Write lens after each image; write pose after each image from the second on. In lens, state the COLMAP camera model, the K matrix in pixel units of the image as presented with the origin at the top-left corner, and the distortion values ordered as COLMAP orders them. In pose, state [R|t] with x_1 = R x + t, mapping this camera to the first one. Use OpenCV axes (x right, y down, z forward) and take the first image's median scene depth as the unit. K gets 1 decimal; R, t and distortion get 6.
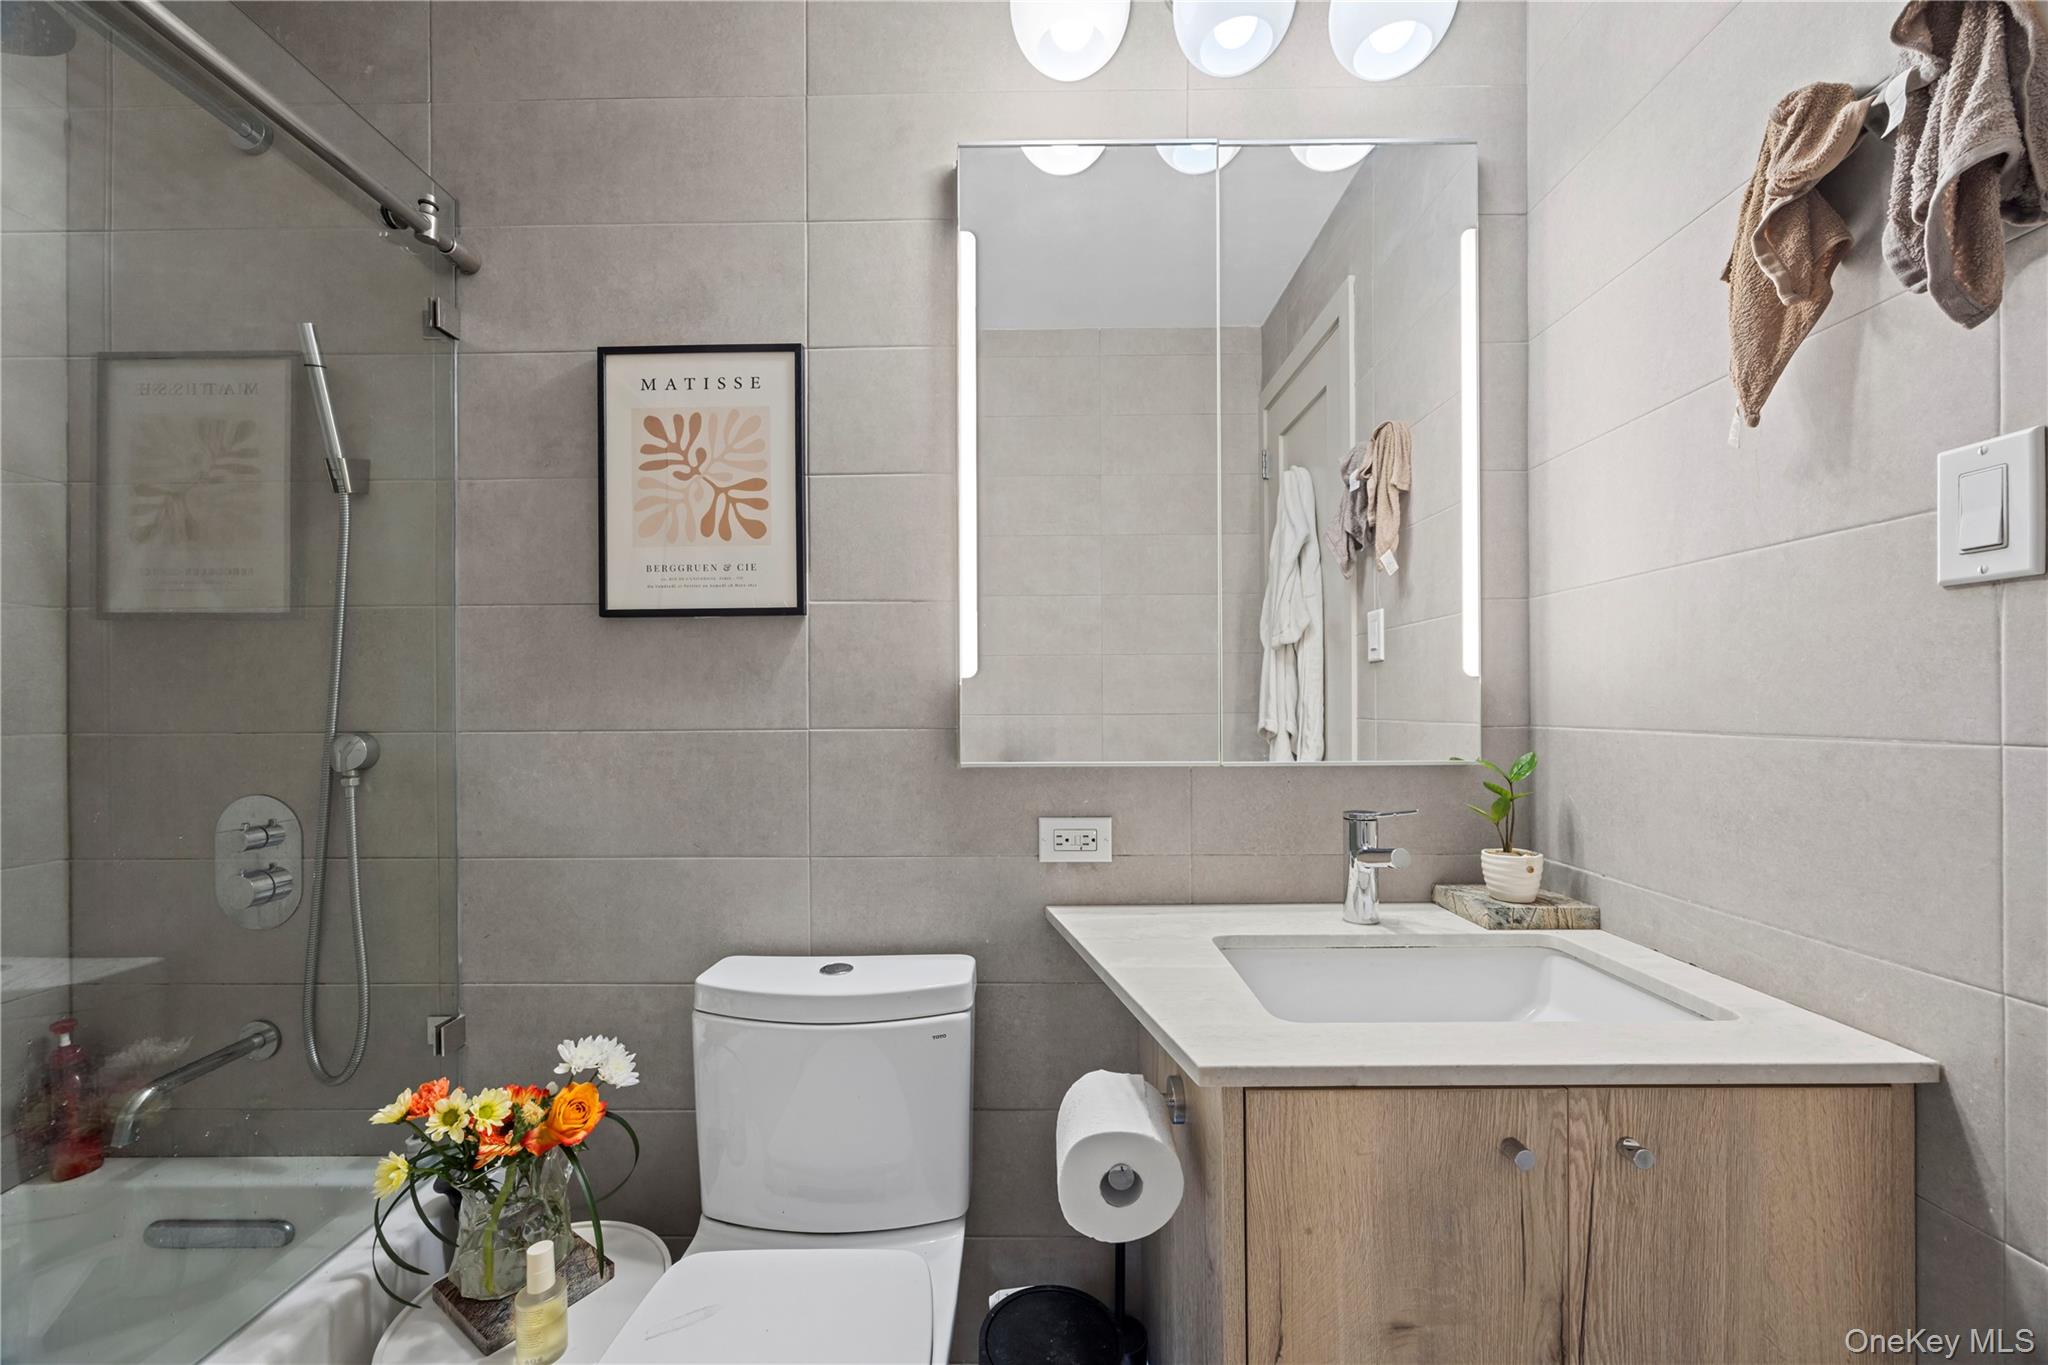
lens RADIAL K [[798.9, 0, 1026.4], [0, 798.9, 704.6], [0, 0, 1]] dist [-0.000654, -0.000151]
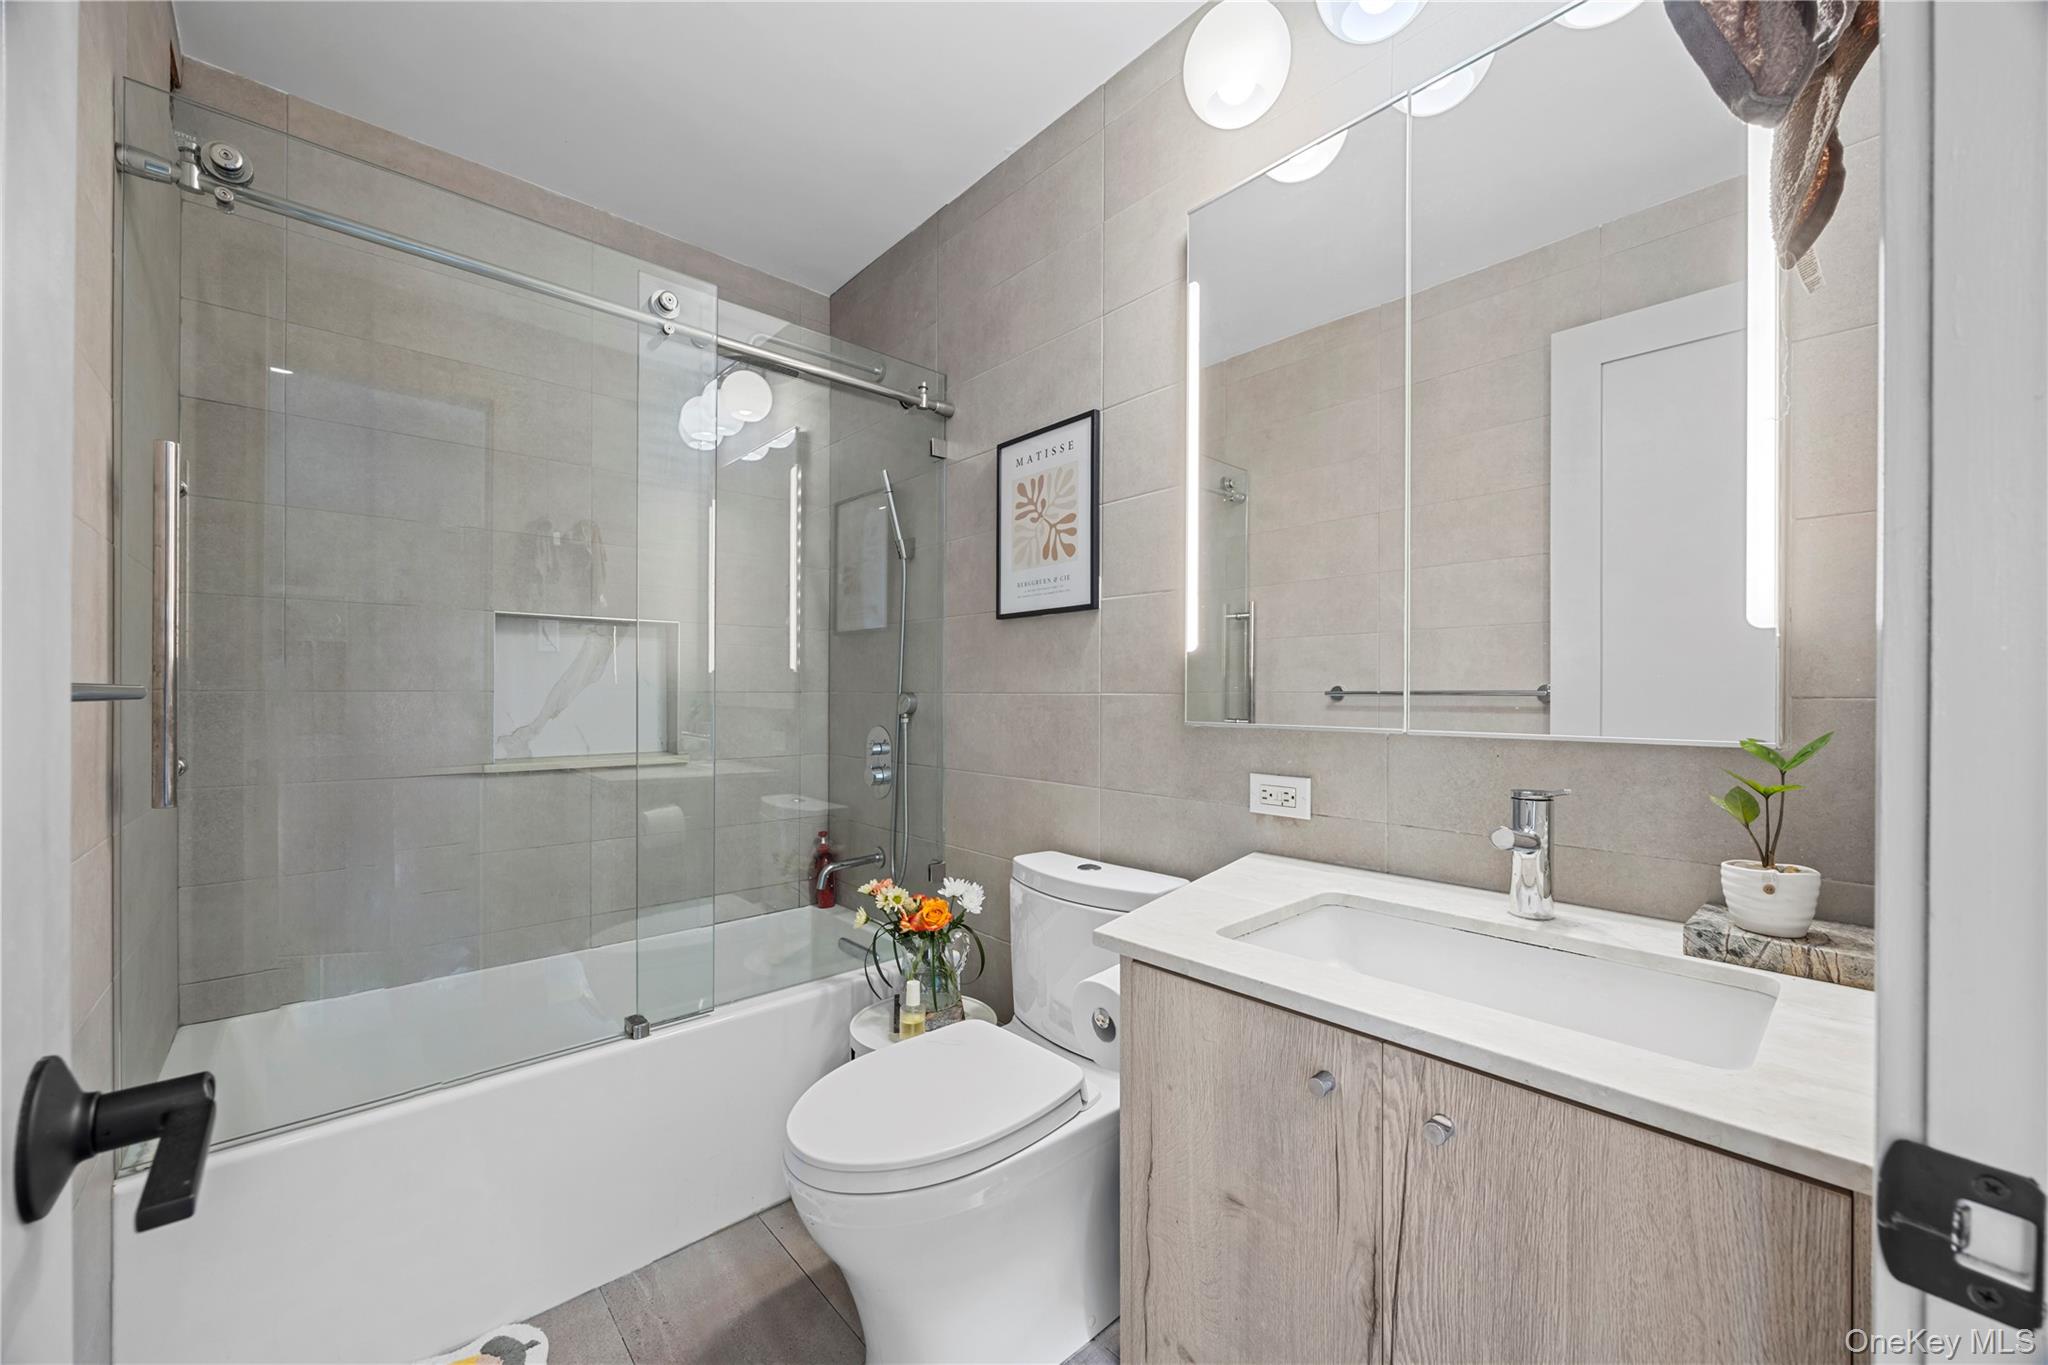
lens RADIAL K [[793.6, 0, 1011.6], [0, 793.6, 692.2], [0, 0, 1]] dist [0.000150, 0.000172]
pose [[0.665900, 0.007421, -0.746004, 0.646934], [-0.005819, 0.999972, 0.004753, 0.024199], [0.746018, 0.001176, 0.665924, -0.002674]]
